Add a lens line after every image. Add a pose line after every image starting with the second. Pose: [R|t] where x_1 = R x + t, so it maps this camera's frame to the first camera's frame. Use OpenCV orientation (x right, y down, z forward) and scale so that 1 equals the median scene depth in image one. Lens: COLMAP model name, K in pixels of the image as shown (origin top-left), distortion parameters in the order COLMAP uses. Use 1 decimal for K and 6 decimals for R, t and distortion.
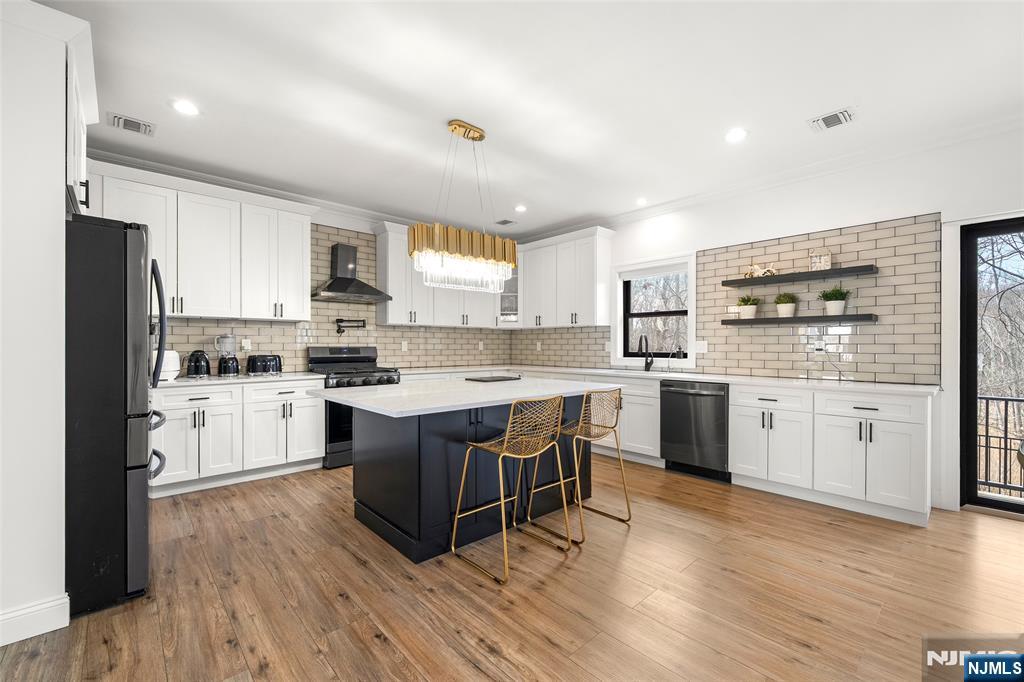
lens RADIAL K [[429.2, 0, 514.1], [0, 429.2, 344.4], [0, 0, 1]] dist [0.000249, -0.000006]
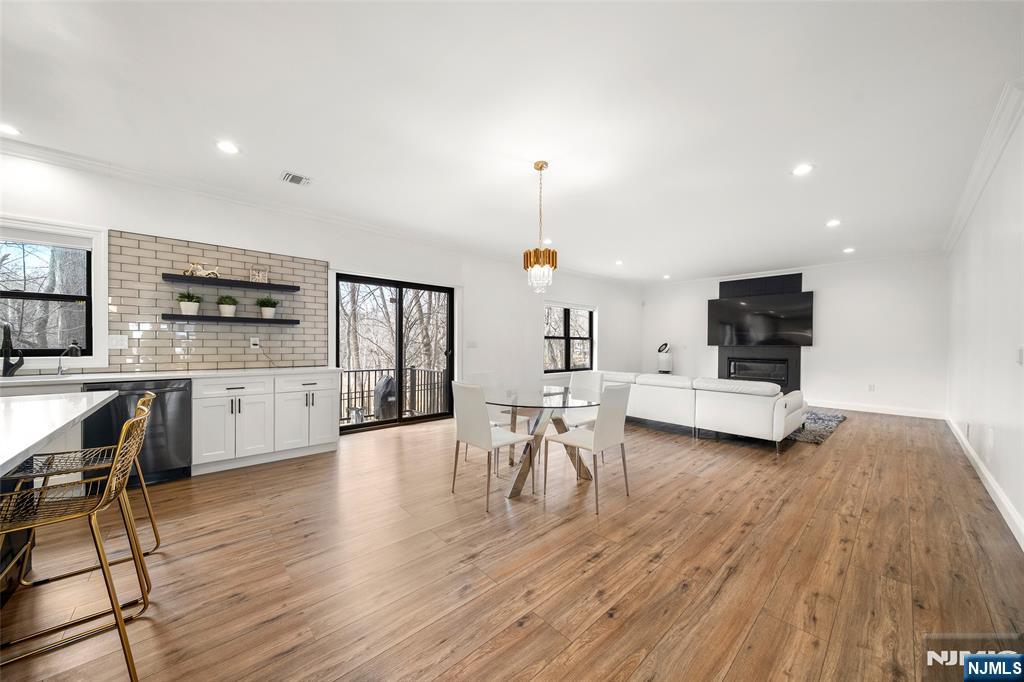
lens RADIAL K [[354.3, 0, 511.3], [0, 354.3, 344.8], [0, 0, 1]] dist [0.002999, 0.000328]
pose [[0.014213, -0.005320, 0.999885, -0.330334], [-0.010726, 0.999928, 0.005473, -0.001010], [-0.999841, -0.010802, 0.014155, 0.234244]]
